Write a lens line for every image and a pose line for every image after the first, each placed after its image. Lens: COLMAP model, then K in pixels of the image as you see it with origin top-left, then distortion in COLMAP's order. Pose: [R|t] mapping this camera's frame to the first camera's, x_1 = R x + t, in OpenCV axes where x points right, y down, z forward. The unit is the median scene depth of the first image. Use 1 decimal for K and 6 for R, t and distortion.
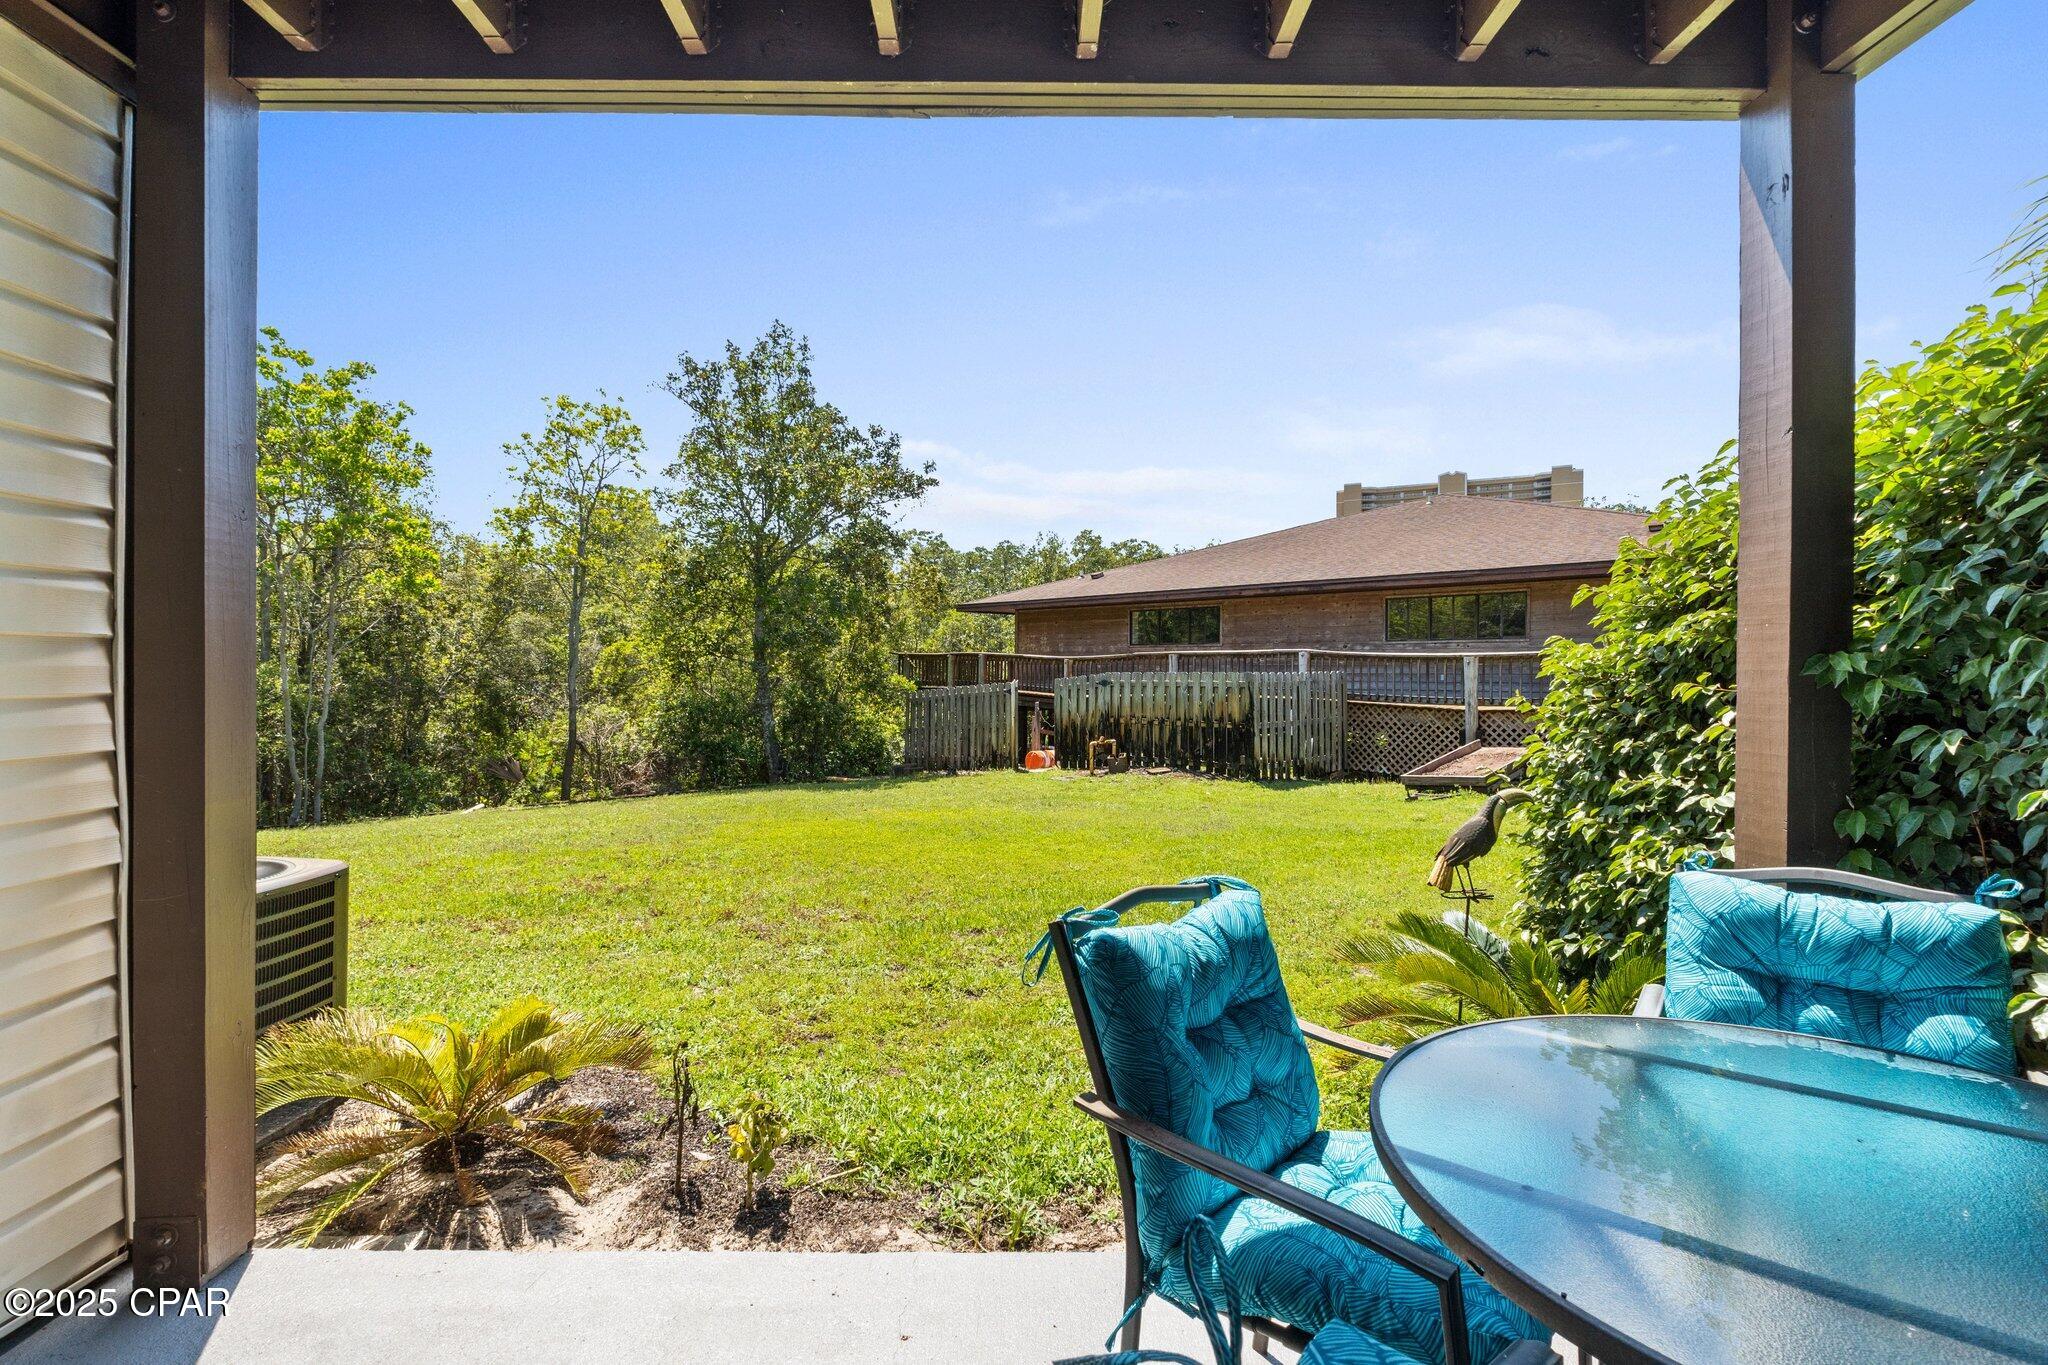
lens RADIAL K [[951.7, 0, 1015.7], [0, 951.7, 672.8], [0, 0, 1]] dist [-0.001331, -0.000008]
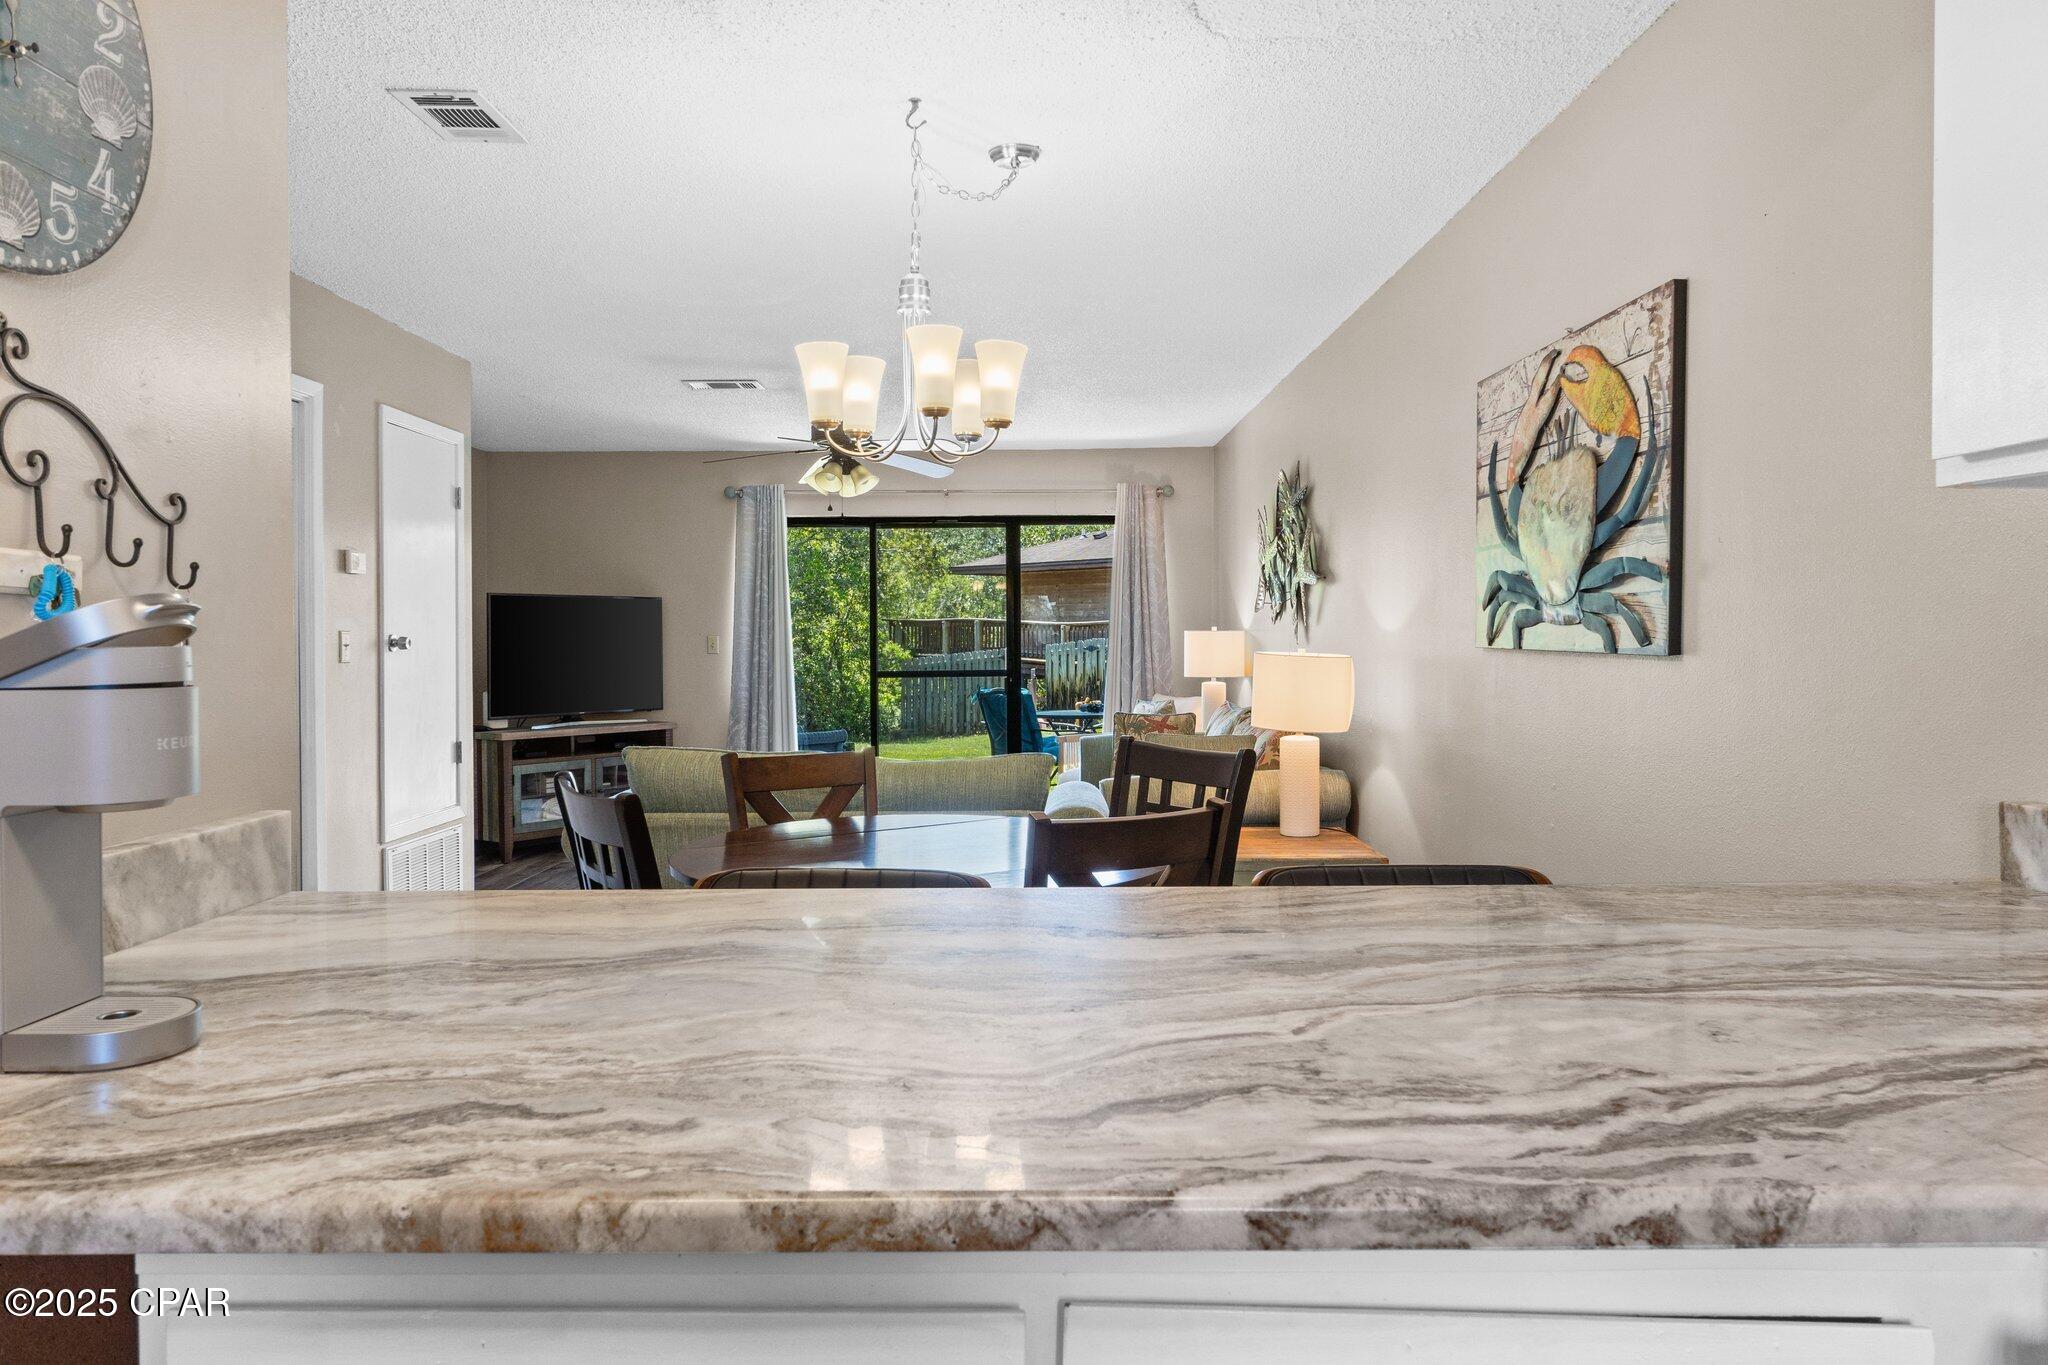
lens RADIAL K [[1324.3, 0, 1013.8], [0, 1324.3, 651.8], [0, 0, 1]] dist [-0.003902, -0.000836]
pose [[0.999786, -0.010575, -0.017768, 0.035857], [0.010748, 0.999896, 0.009634, -0.000705], [0.017665, -0.009823, 0.999796, -0.504688]]
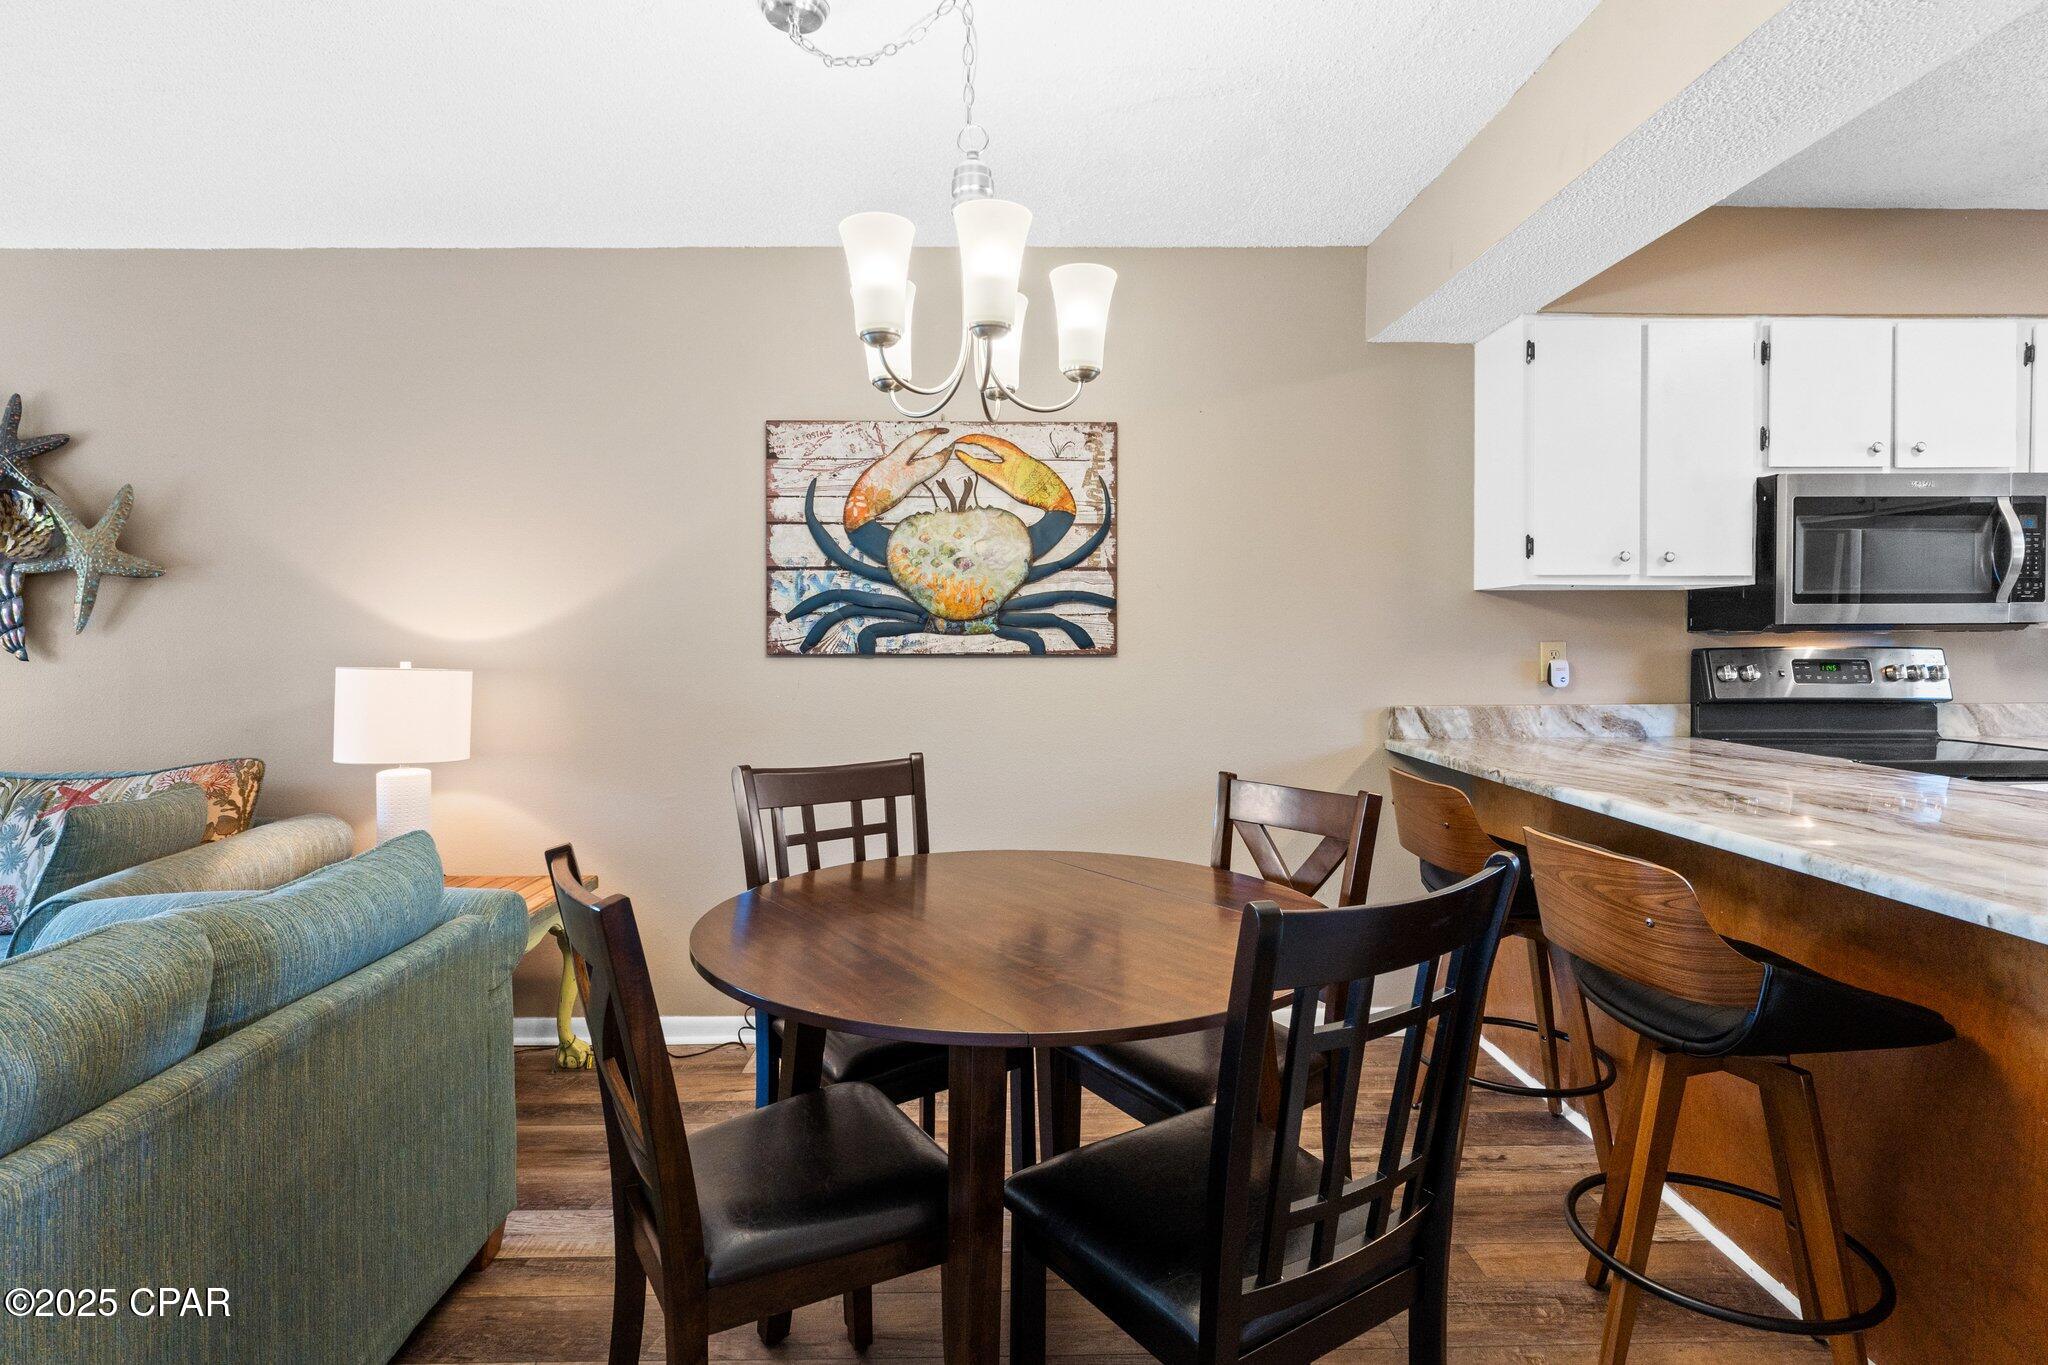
lens RADIAL K [[1038.7, 0, 1017.1], [0, 1038.7, 663.2], [0, 0, 1]] dist [-0.005441, -0.000889]
pose [[-0.000939, -0.032135, 0.999483, -0.078768], [0.008046, 0.999451, 0.032141, -0.002505], [-0.999967, 0.008072, -0.000680, -0.342269]]
